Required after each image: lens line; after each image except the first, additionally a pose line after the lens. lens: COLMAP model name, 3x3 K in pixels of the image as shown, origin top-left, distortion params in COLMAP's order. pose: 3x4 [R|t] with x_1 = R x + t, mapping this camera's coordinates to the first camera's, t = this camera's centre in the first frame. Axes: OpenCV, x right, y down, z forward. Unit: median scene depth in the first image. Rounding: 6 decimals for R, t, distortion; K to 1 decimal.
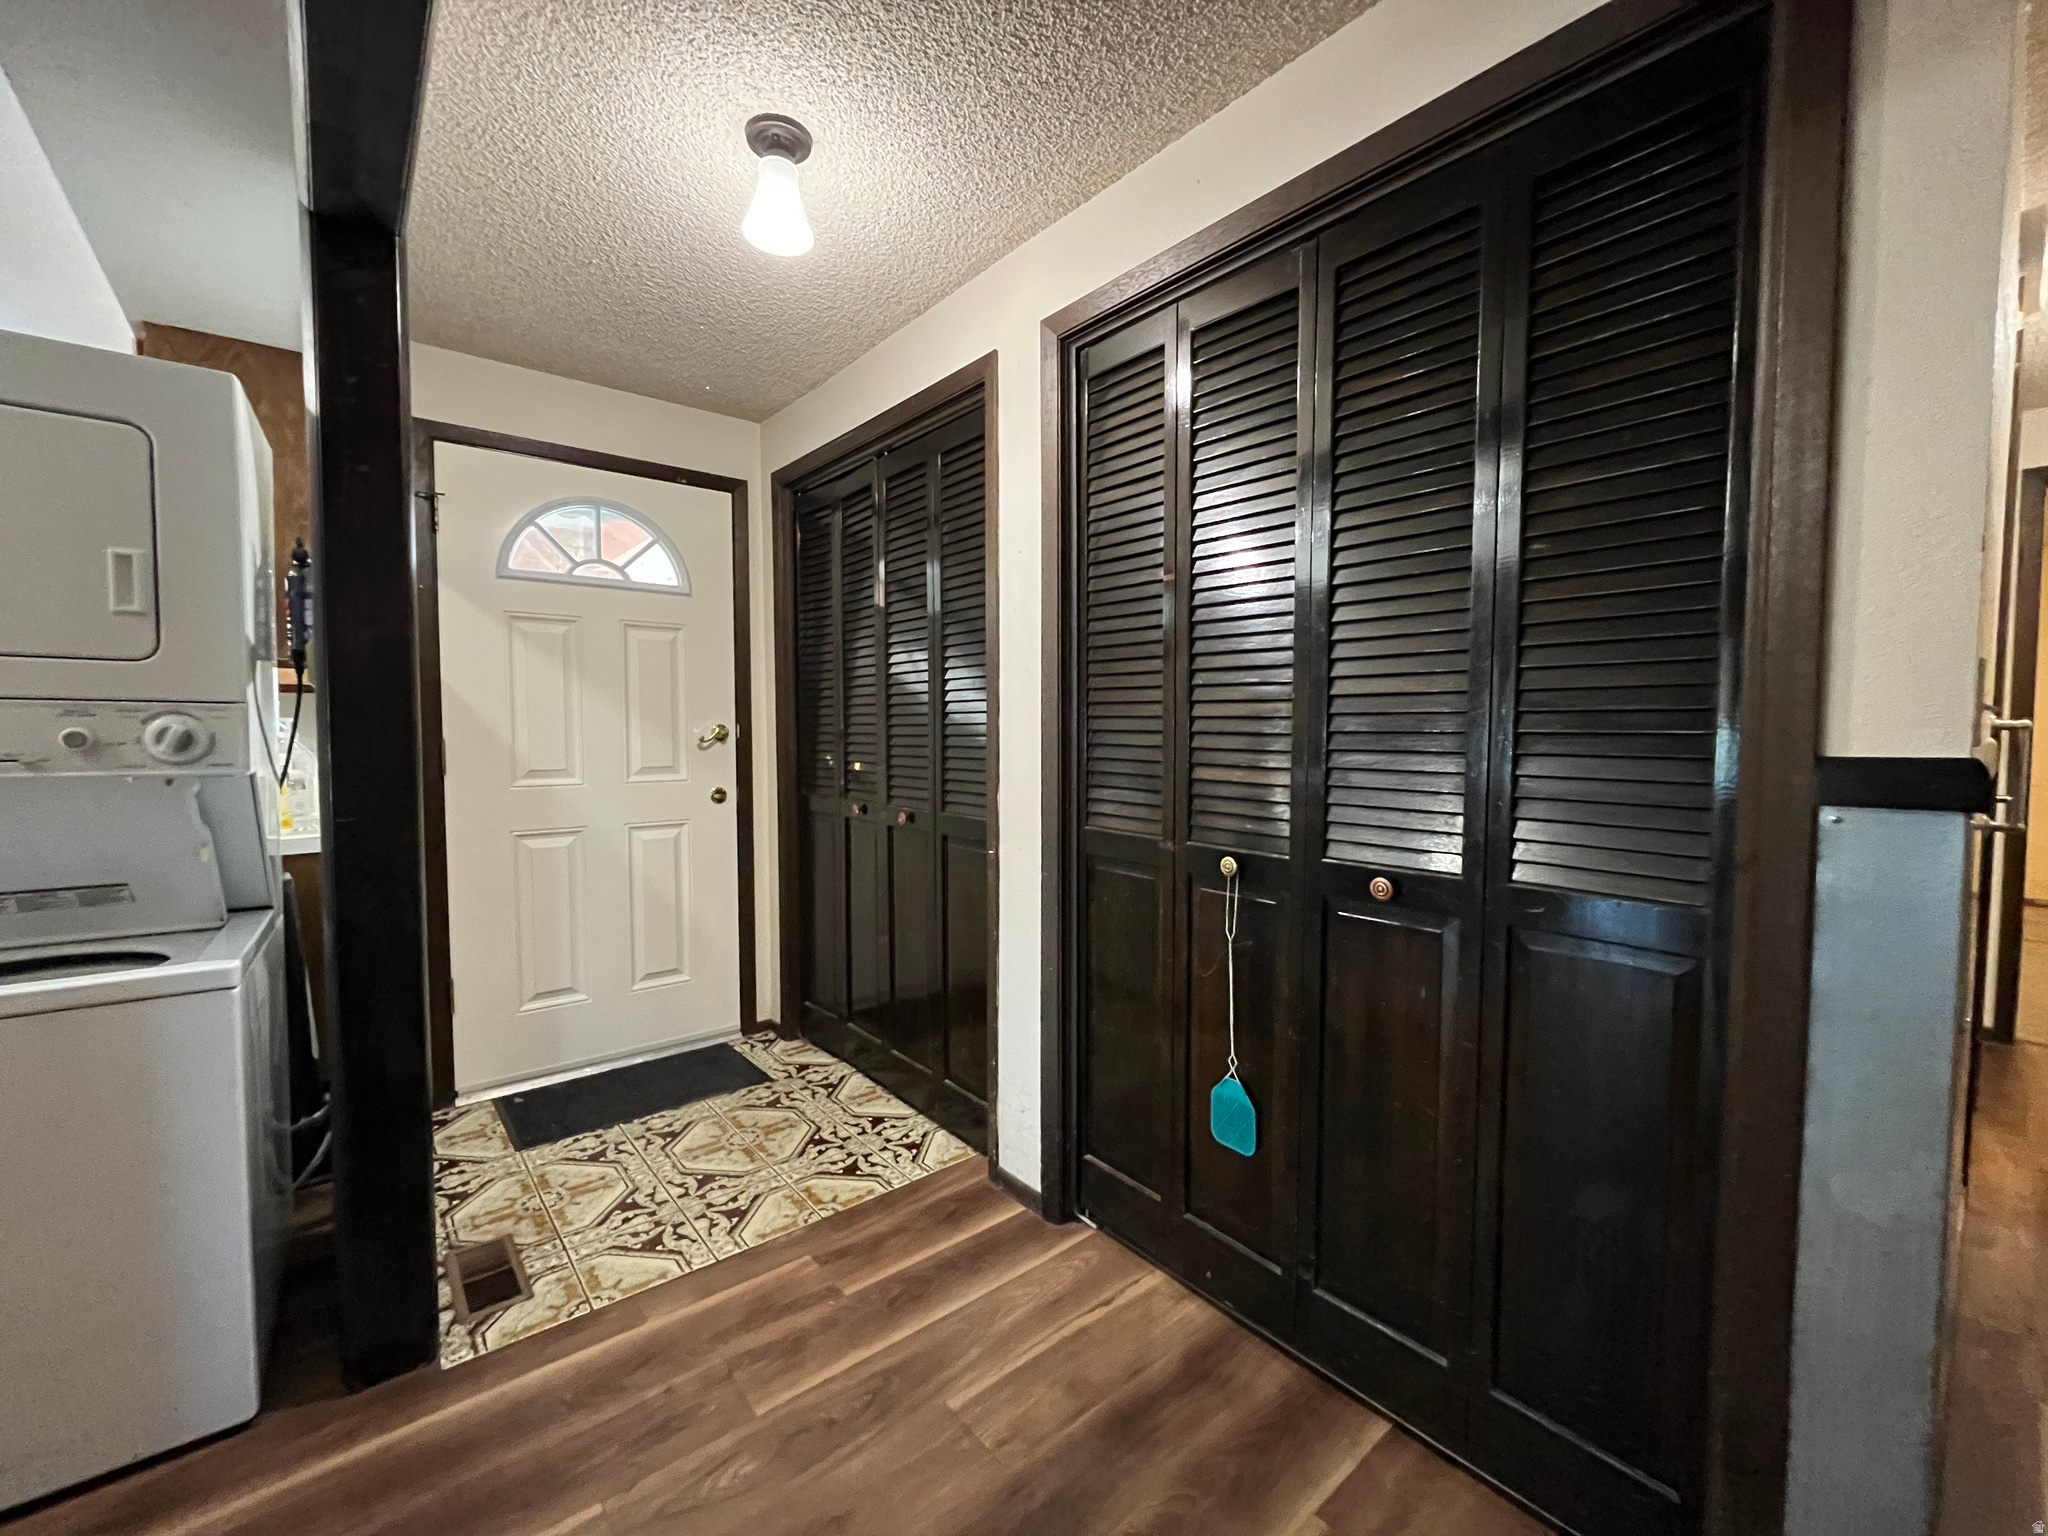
lens RADIAL K [[828.7, 0, 1017.0], [0, 828.7, 768.3], [0, 0, 1]] dist [-0.006698, 0.000098]
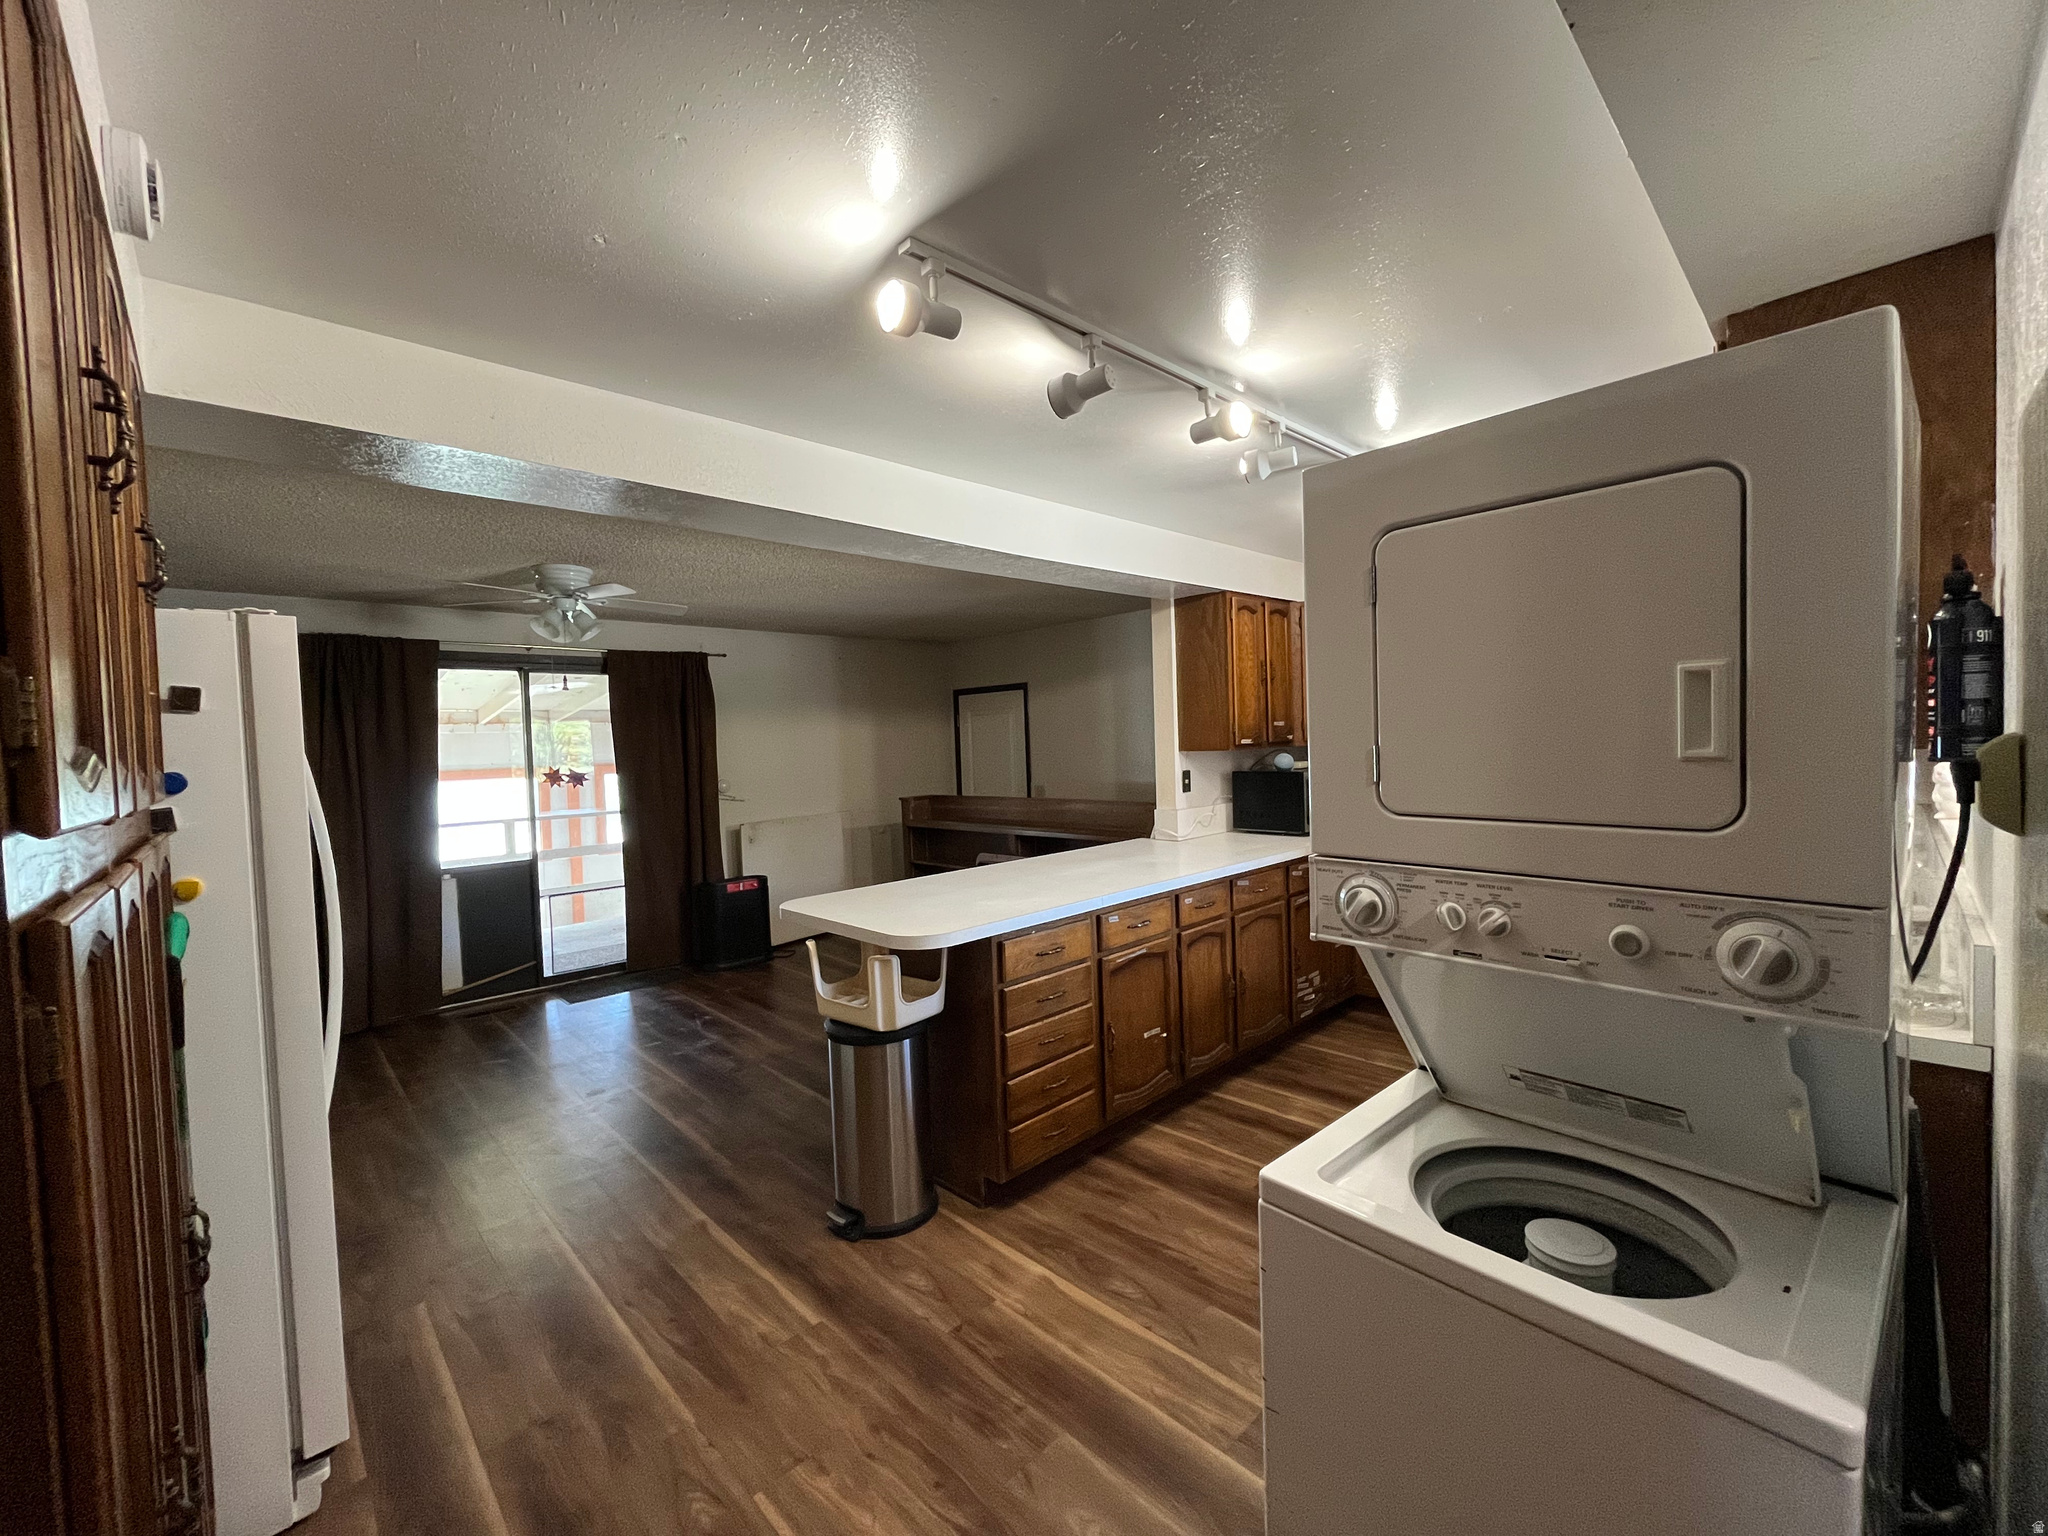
lens RADIAL K [[828.7, 0, 1017.1], [0, 828.7, 766.8], [0, 0, 1]] dist [-0.006698, 0.000098]
pose [[0.063242, 0.024916, -0.997687, -0.455687], [-0.014163, 0.999610, 0.024066, -0.186080], [0.997898, 0.012608, 0.063570, 0.411142]]
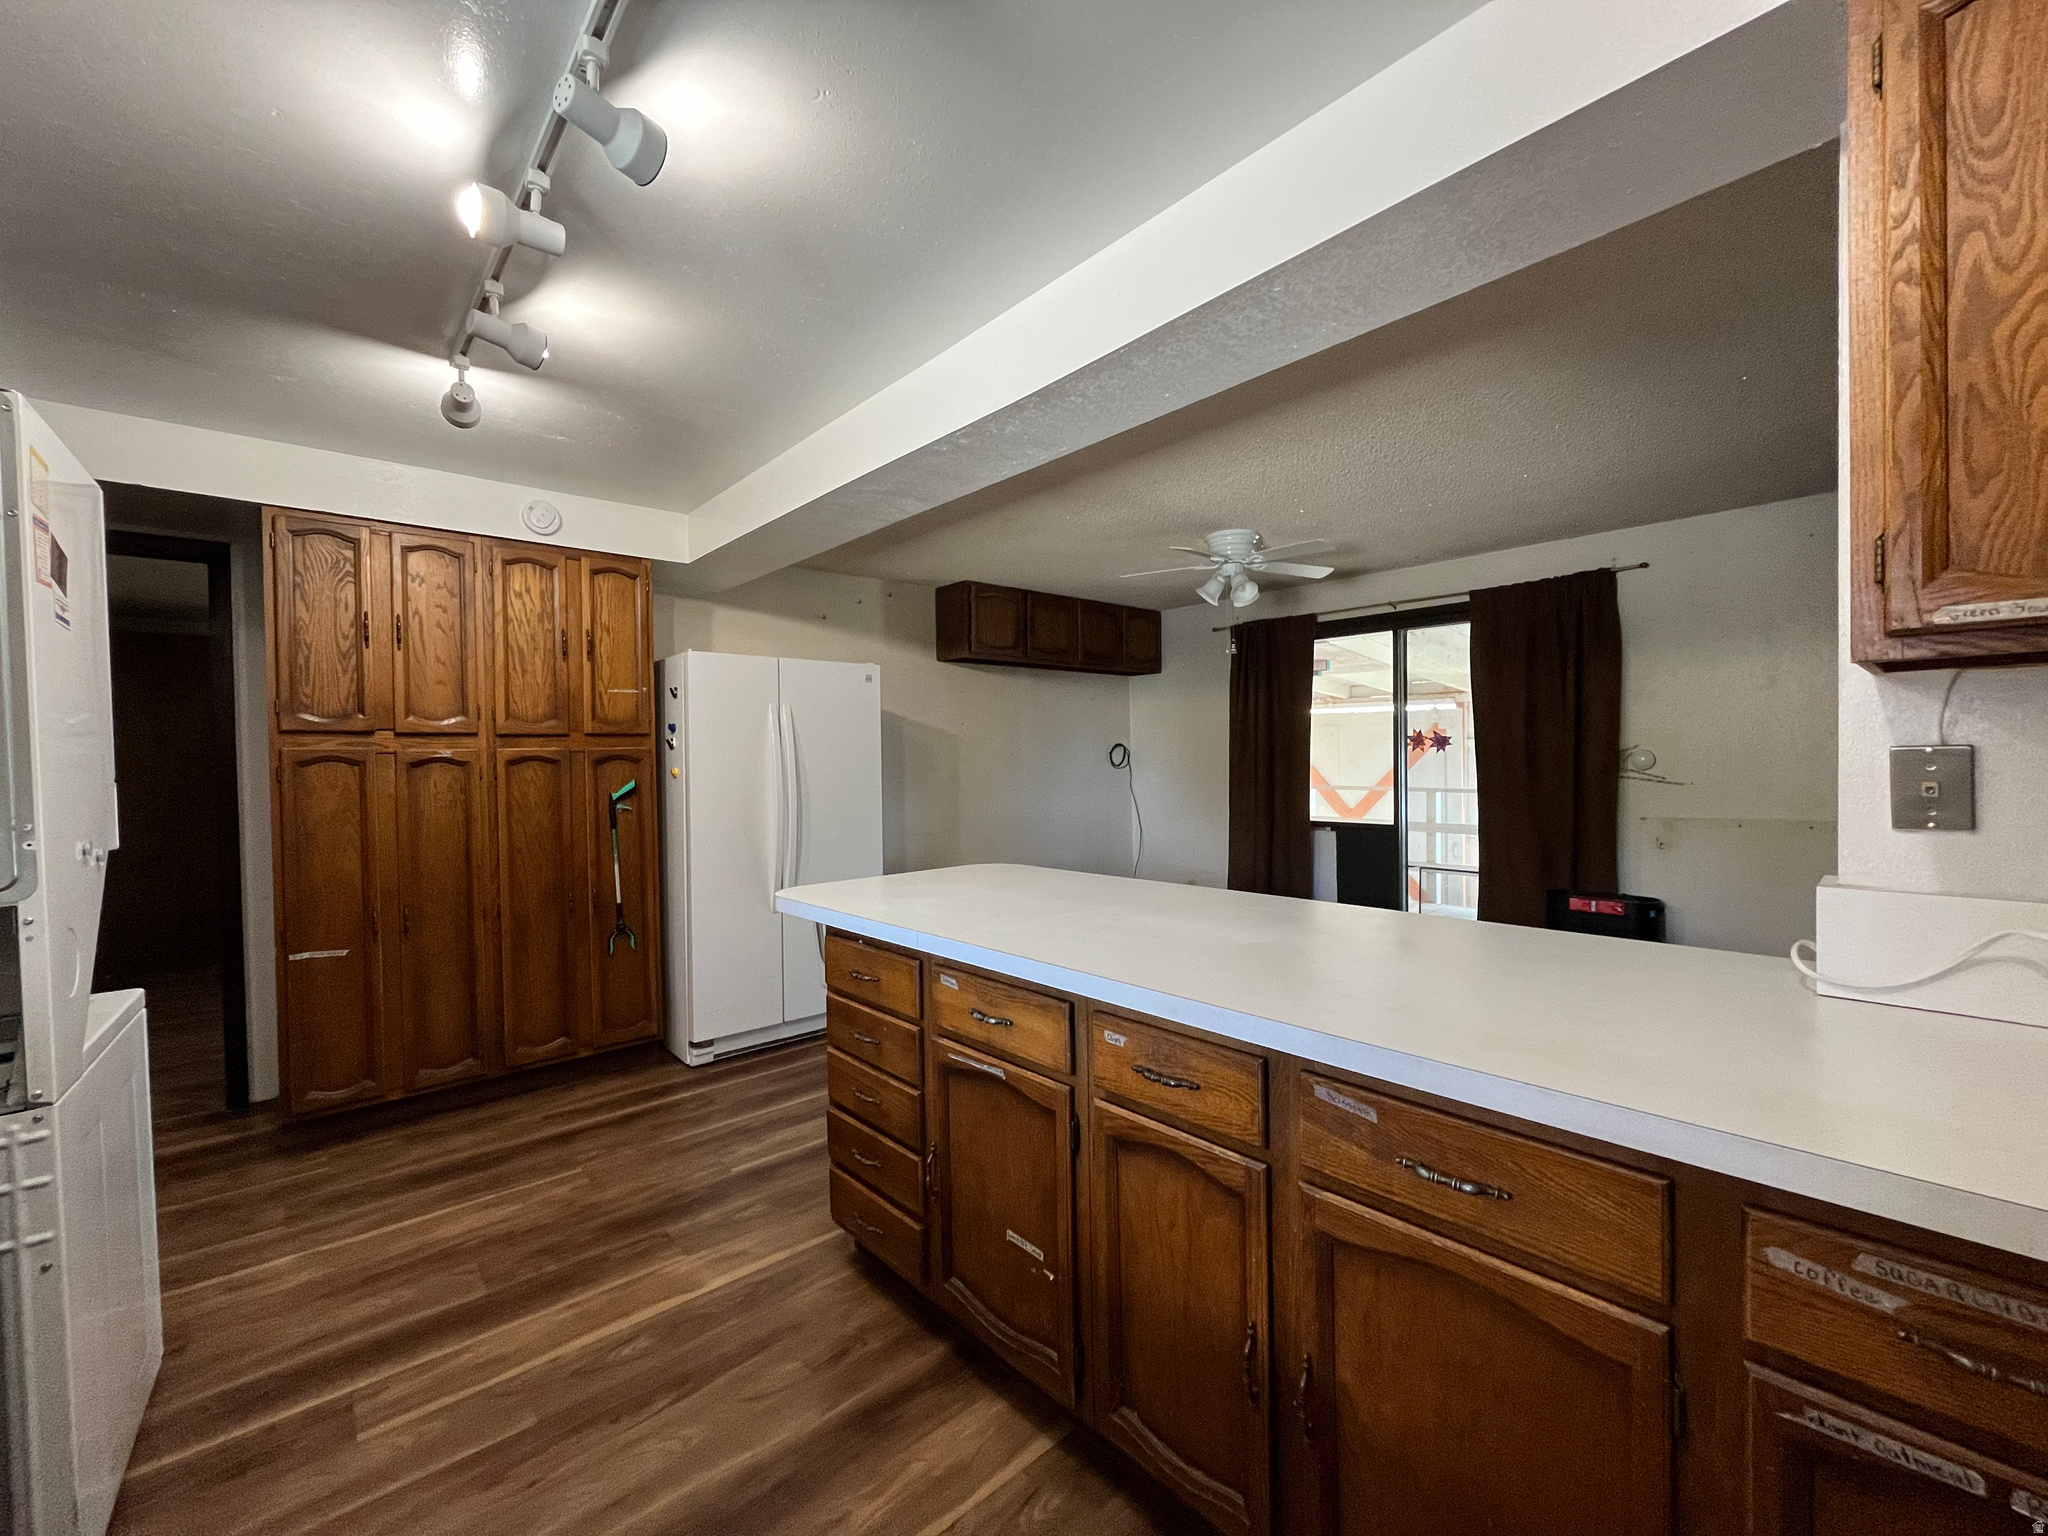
lens RADIAL K [[828.7, 0, 1023.8], [0, 828.7, 768.6], [0, 0, 1]] dist [-0.006698, 0.000098]
pose [[-0.999314, 0.015455, -0.033651, -1.275273], [0.013258, 0.997827, 0.064544, -0.171956], [0.034576, 0.064054, -0.997347, 1.021634]]
